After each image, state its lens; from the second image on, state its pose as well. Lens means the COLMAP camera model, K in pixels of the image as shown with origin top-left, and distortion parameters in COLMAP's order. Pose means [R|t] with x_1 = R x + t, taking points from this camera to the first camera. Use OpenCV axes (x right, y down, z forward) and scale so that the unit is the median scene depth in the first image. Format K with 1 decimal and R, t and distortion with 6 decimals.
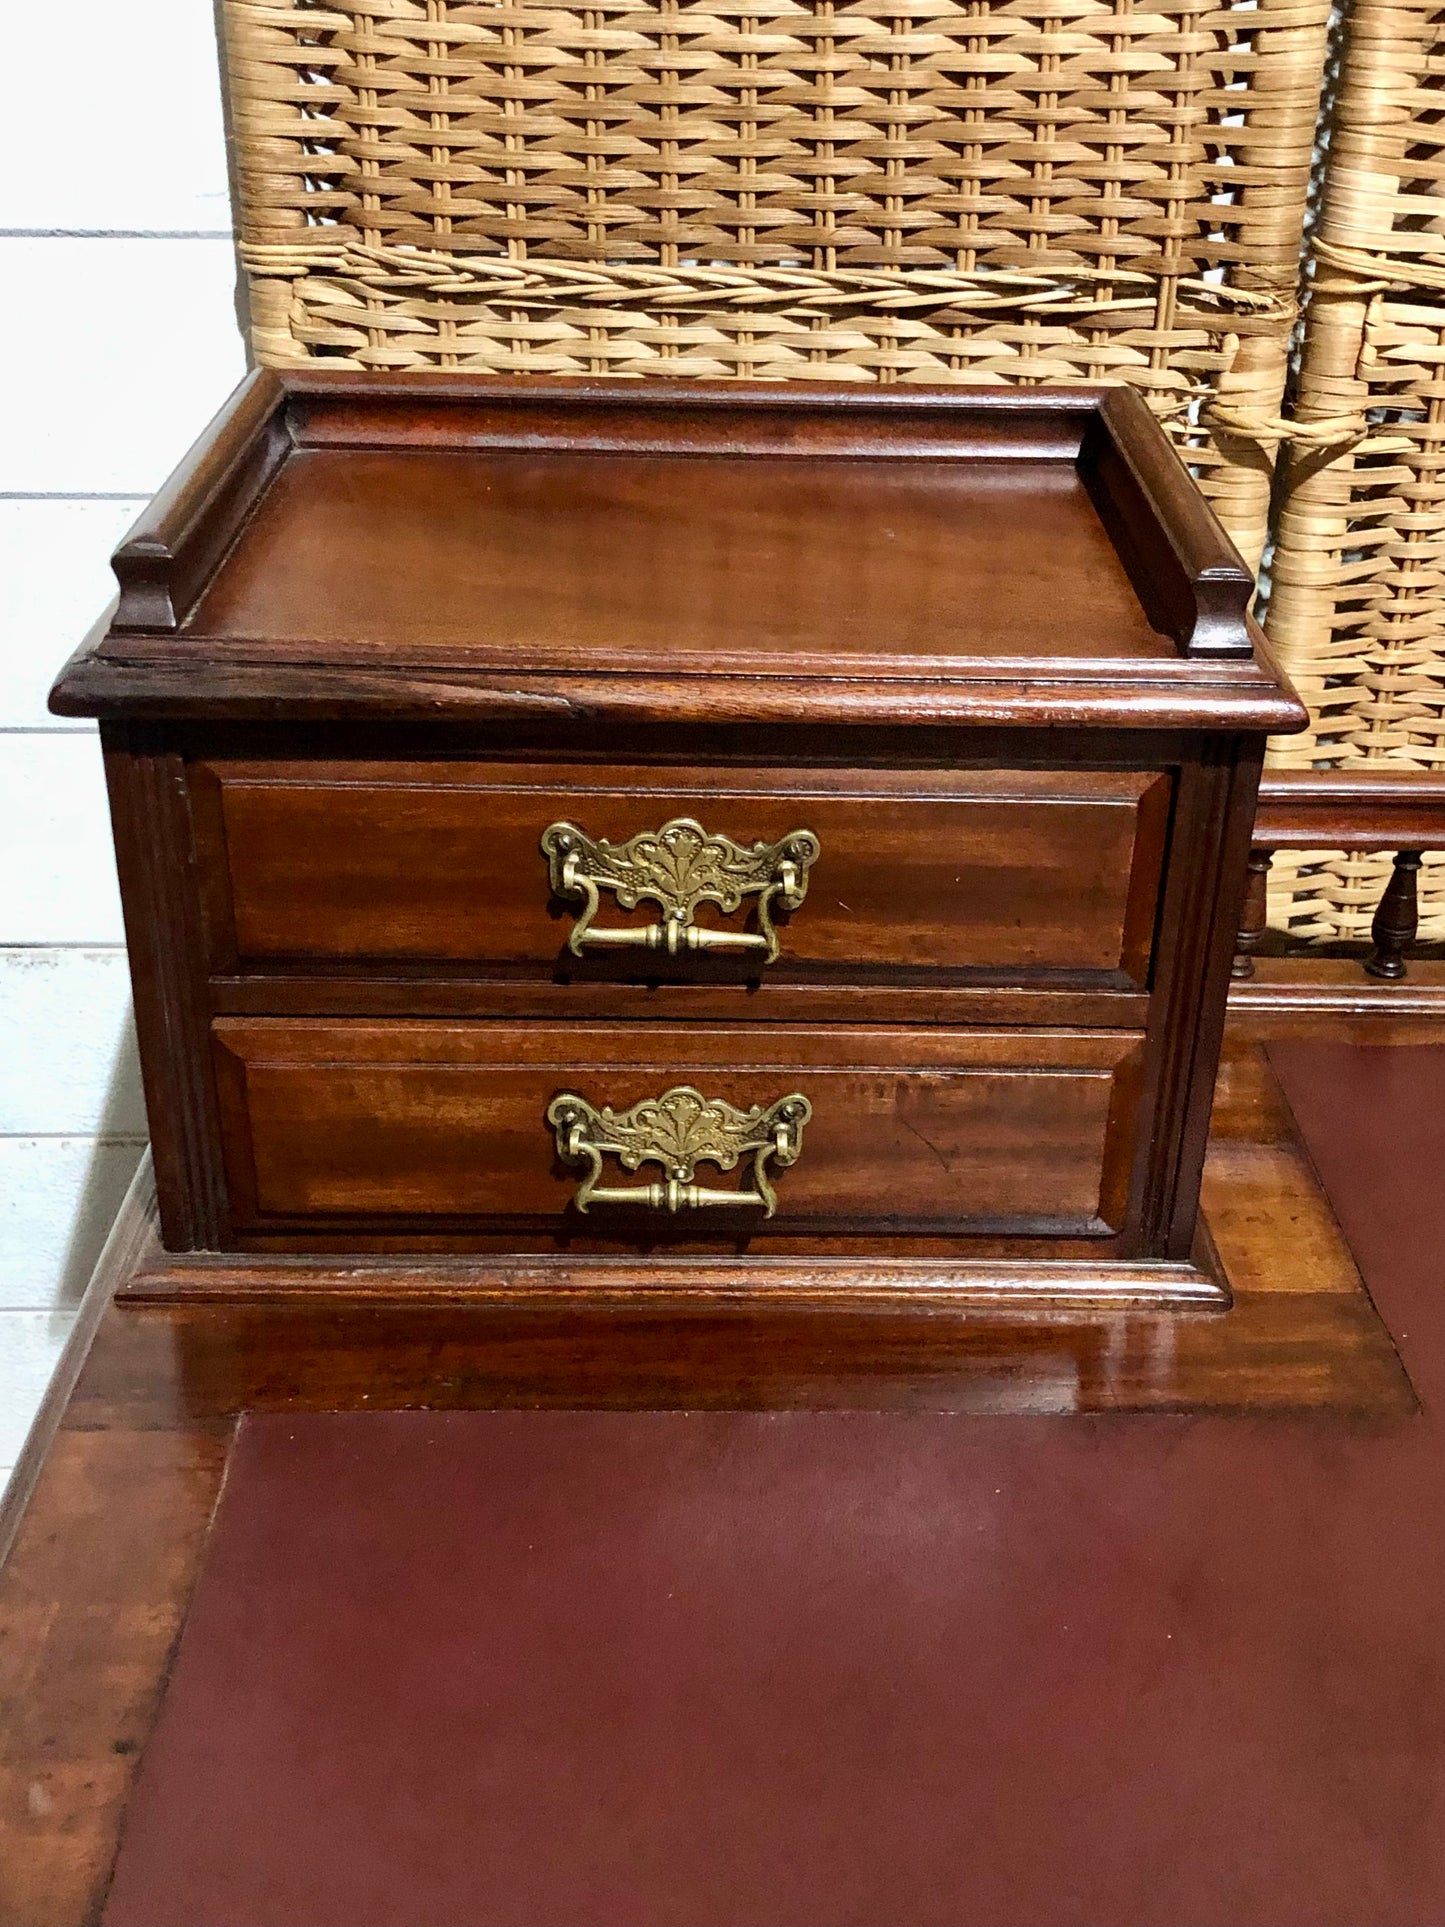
lens RADIAL K [[2162.6, 0, 744.2], [0, 2162.6, 968.0], [0, 0, 1]] dist [0.011565, -0.037135]
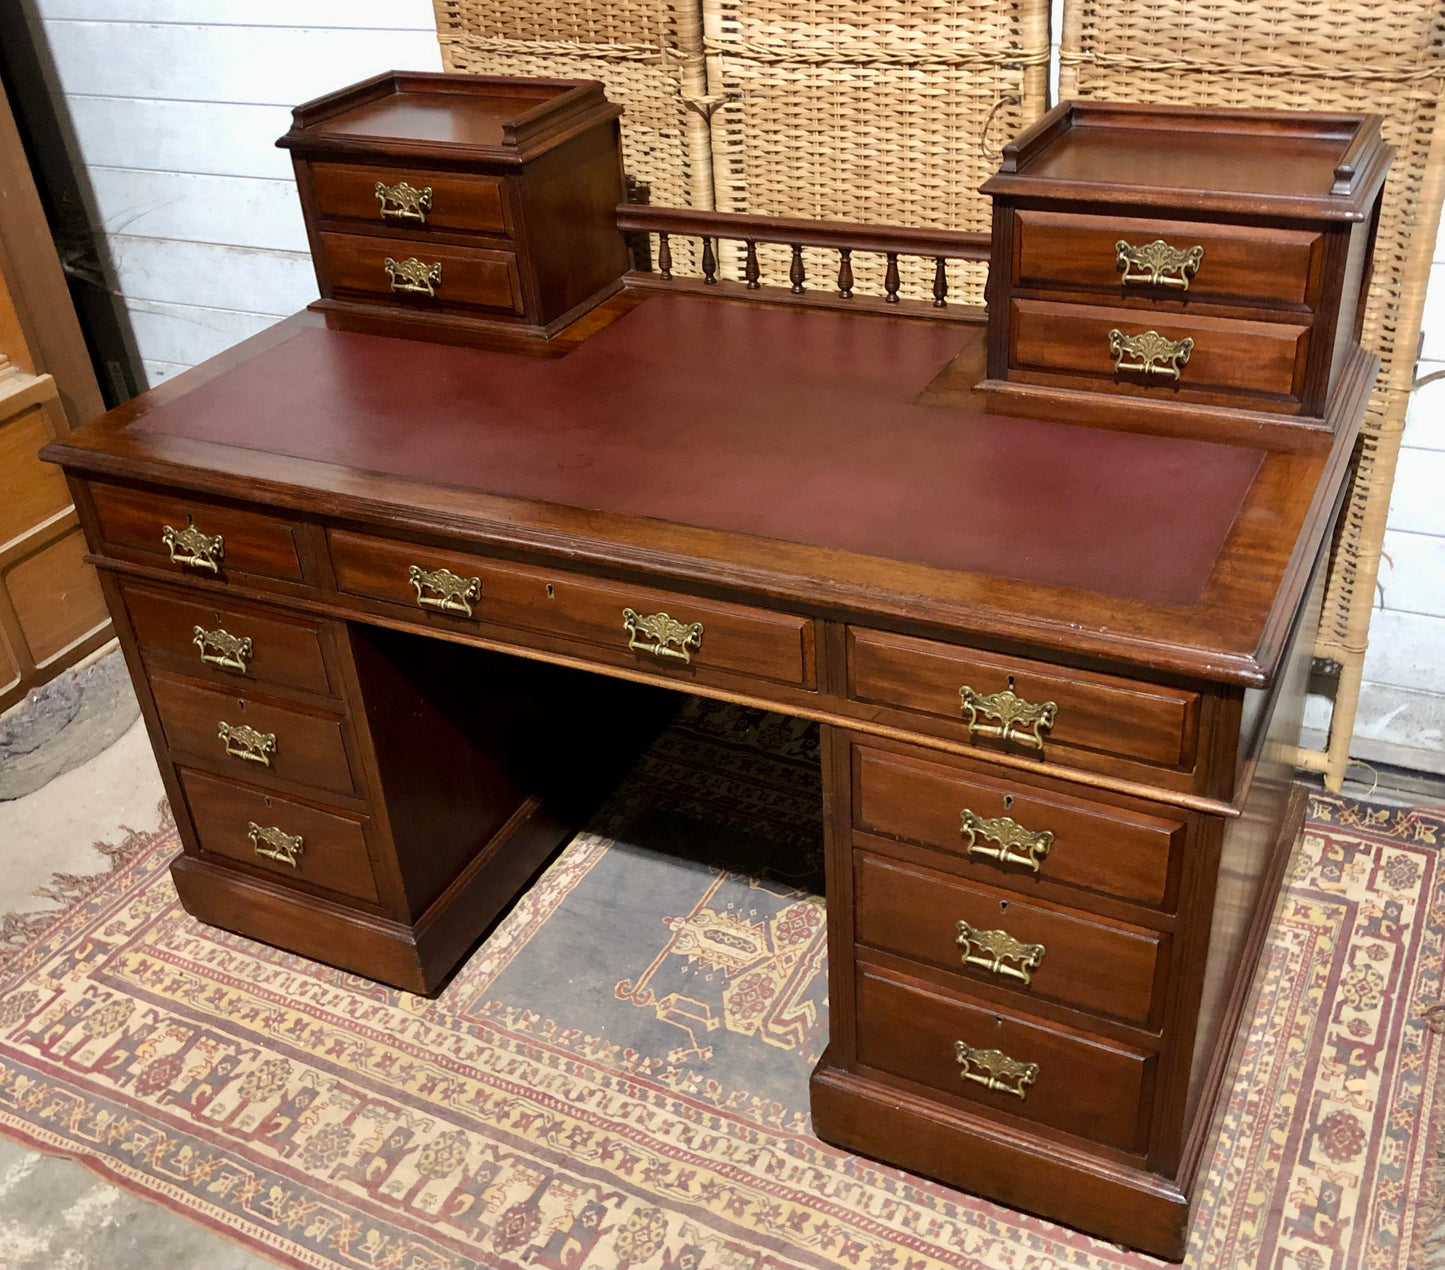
lens RADIAL K [[1503.1, 0, 744.7], [0, 1503.1, 607.6], [0, 0, 1]] dist [0.052216, -0.115352]
pose [[0.892729, 0.167796, -0.418185, 1.343655], [-0.146734, 0.985748, 0.082286, 0.280781], [0.426033, -0.012098, 0.904627, -0.930294]]
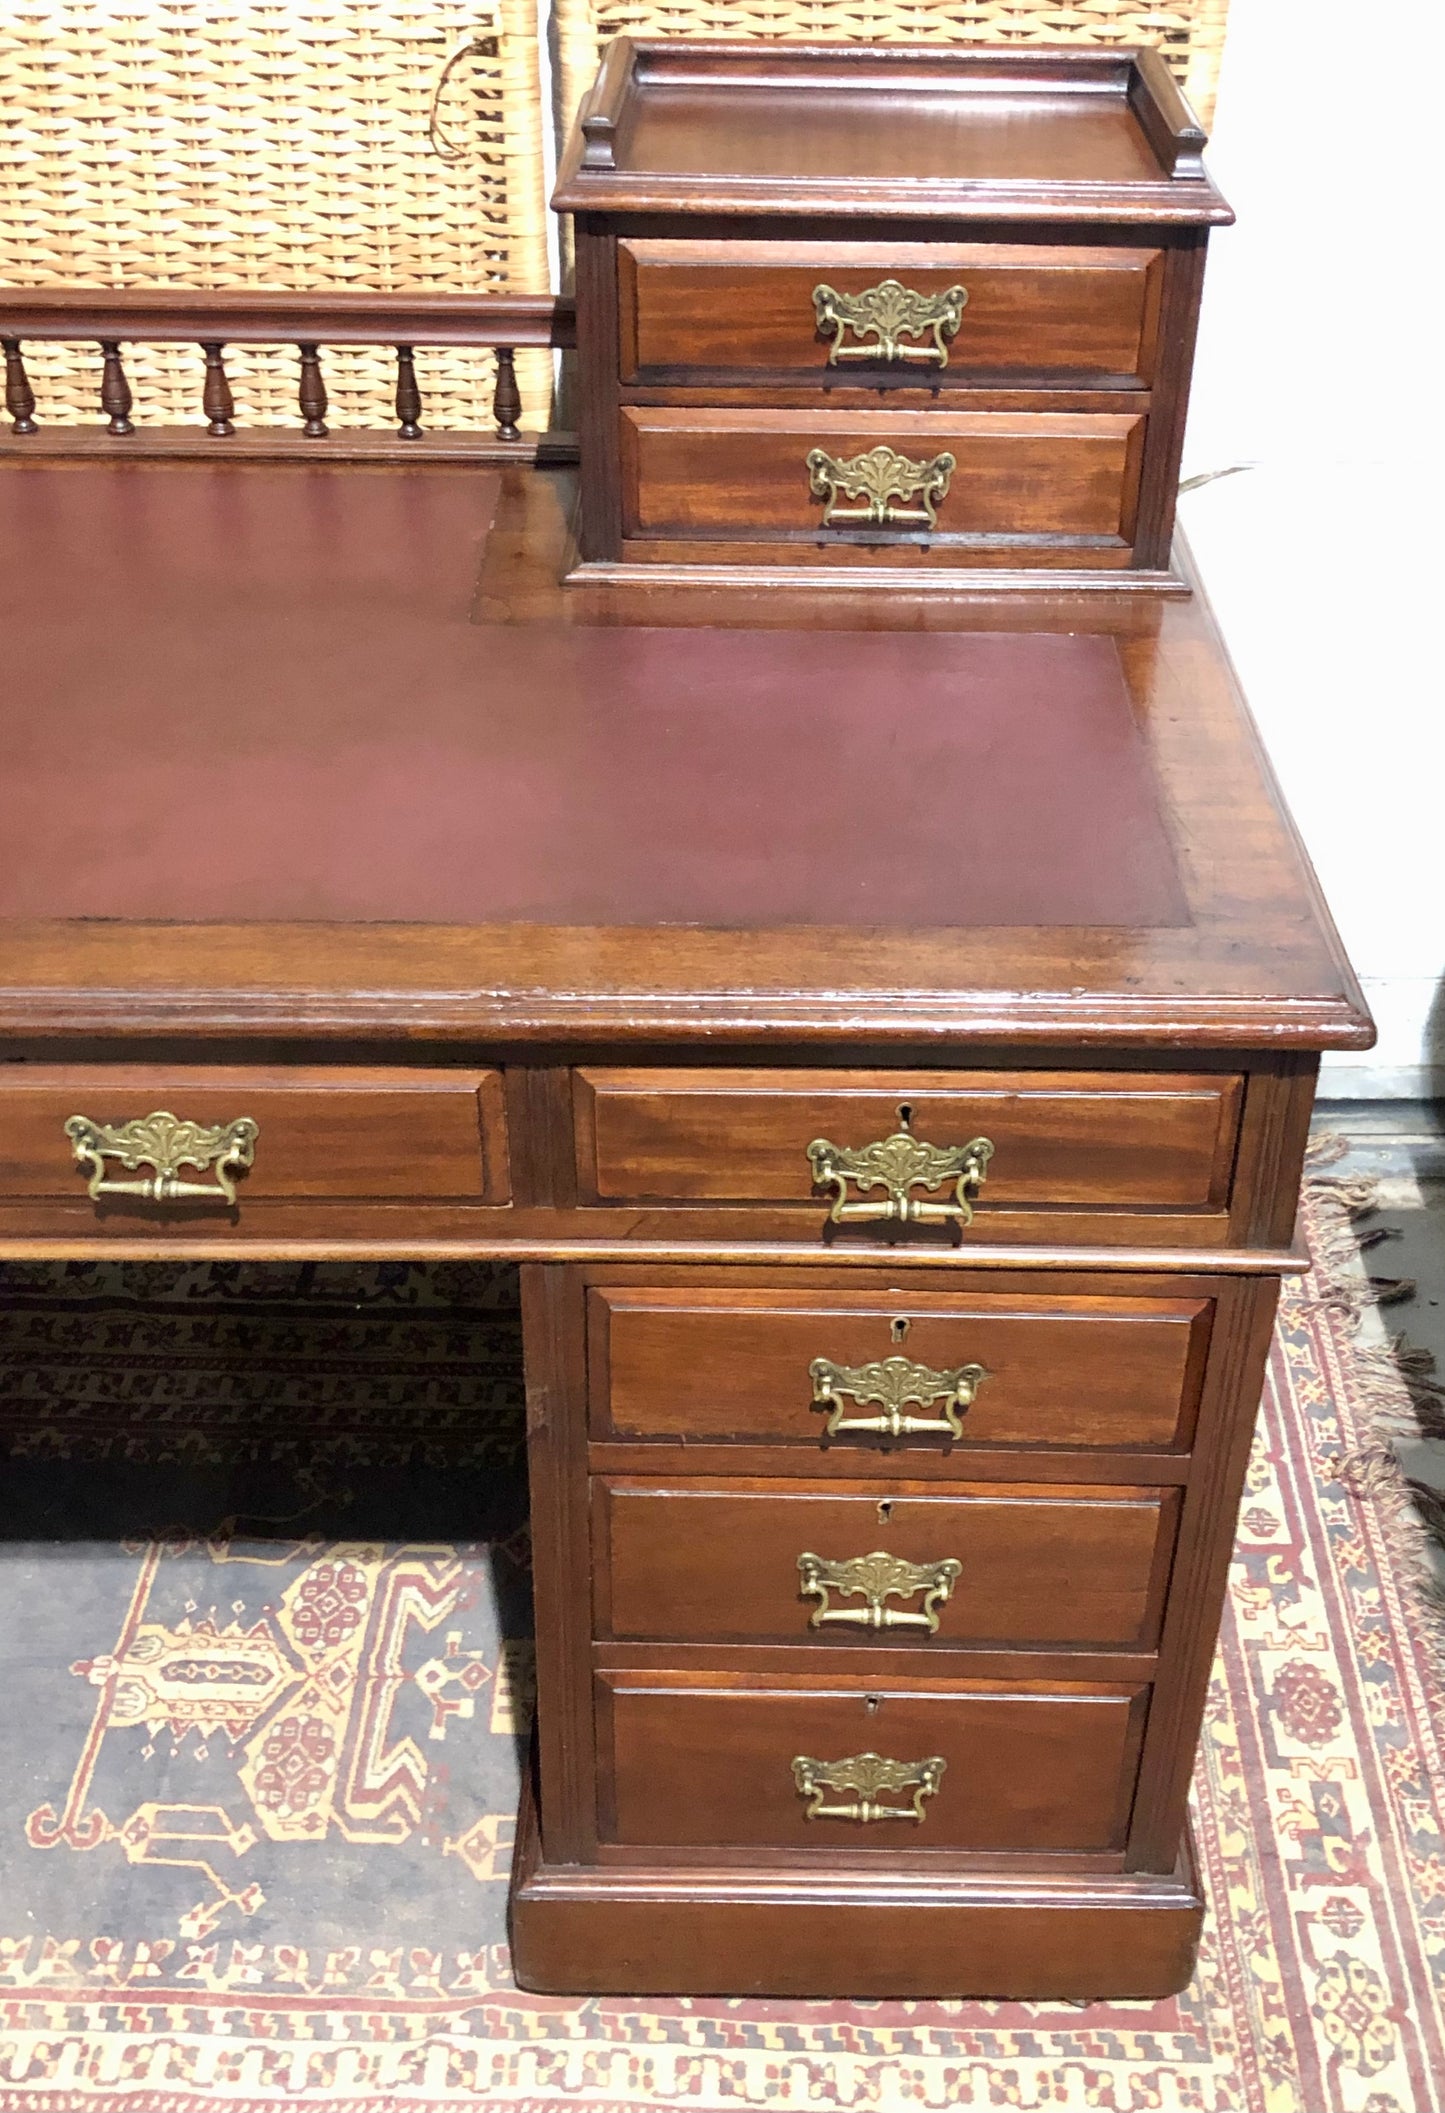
lens RADIAL K [[2338.9, 0, 759.1], [0, 2338.9, 1050.9], [0, 0, 1]] dist [0.077639, -0.224769]
pose [[0.999943, 0.003982, -0.009926, 0.930887], [-0.002930, 0.994585, 0.103881, 0.274033], [0.010286, -0.103846, 0.994540, -0.720861]]
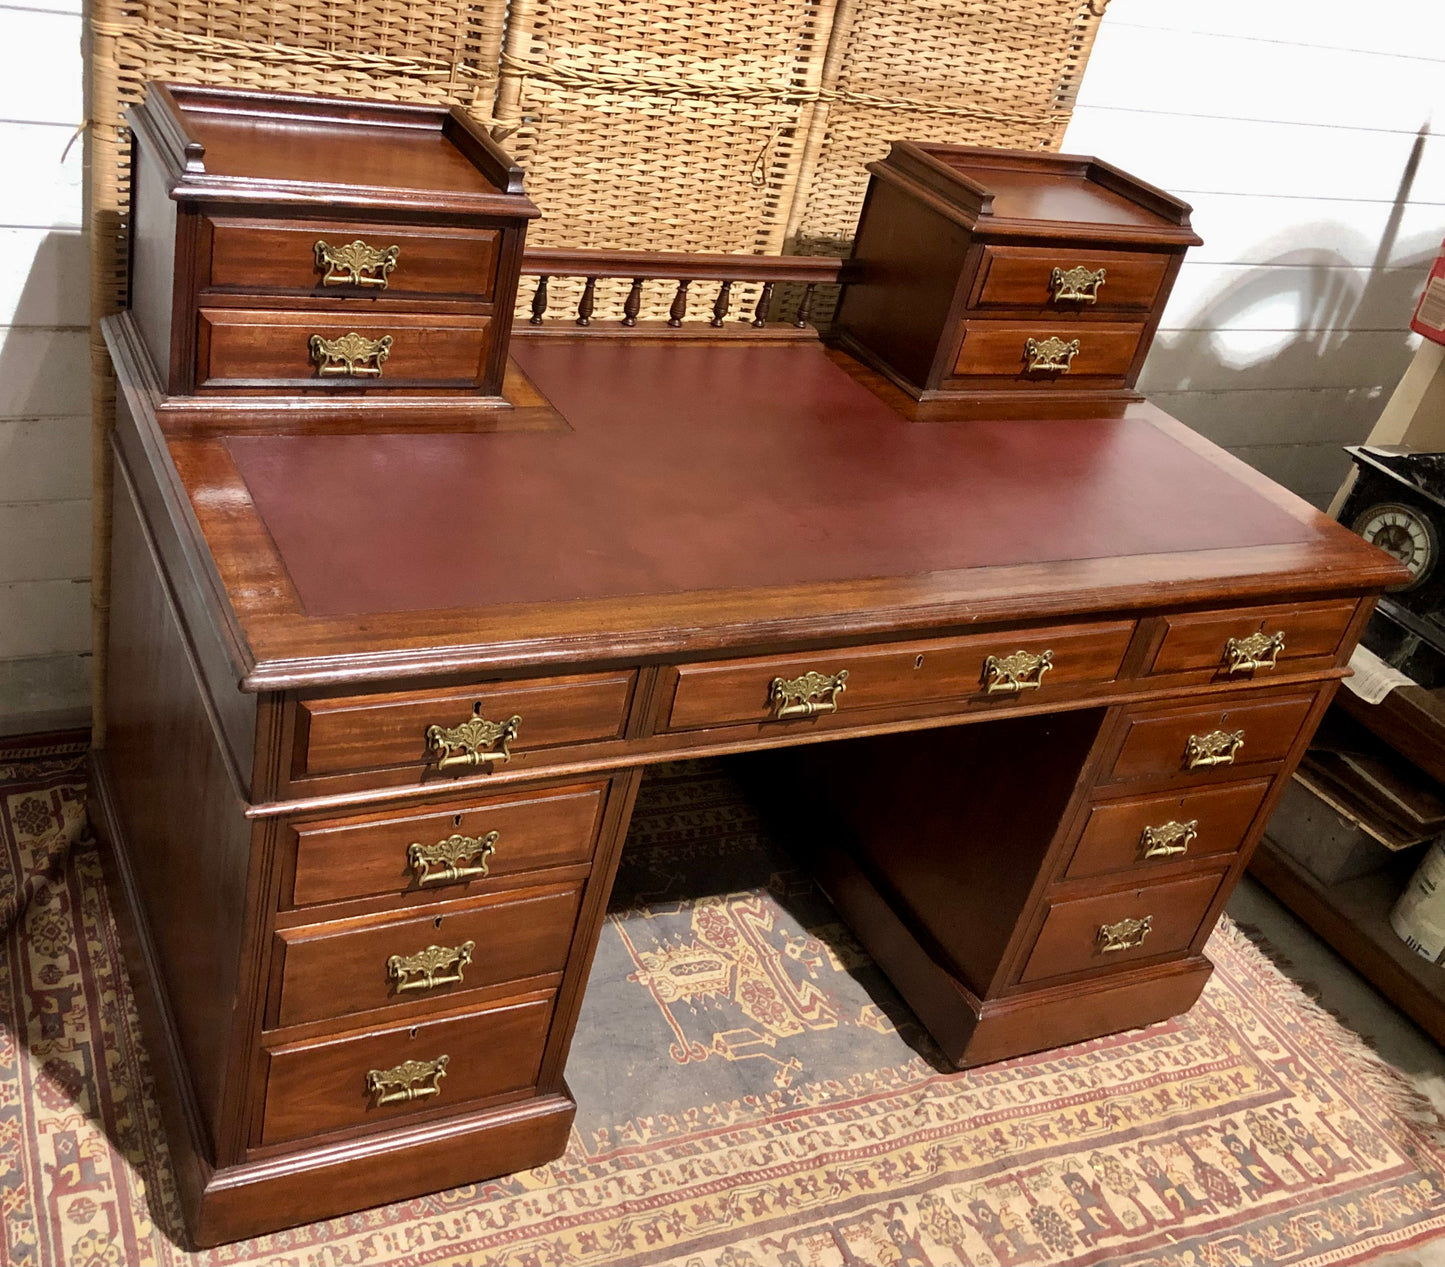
lens RADIAL K [[1505.1, 0, 597.9], [0, 1505.1, 634.6], [0, 0, 1]] dist [0.061803, -0.160353]
pose [[0.909400, -0.082976, 0.407562, -0.486928], [0.043648, 0.993526, 0.104881, 0.212048], [-0.413626, -0.077589, 0.907135, -0.891296]]
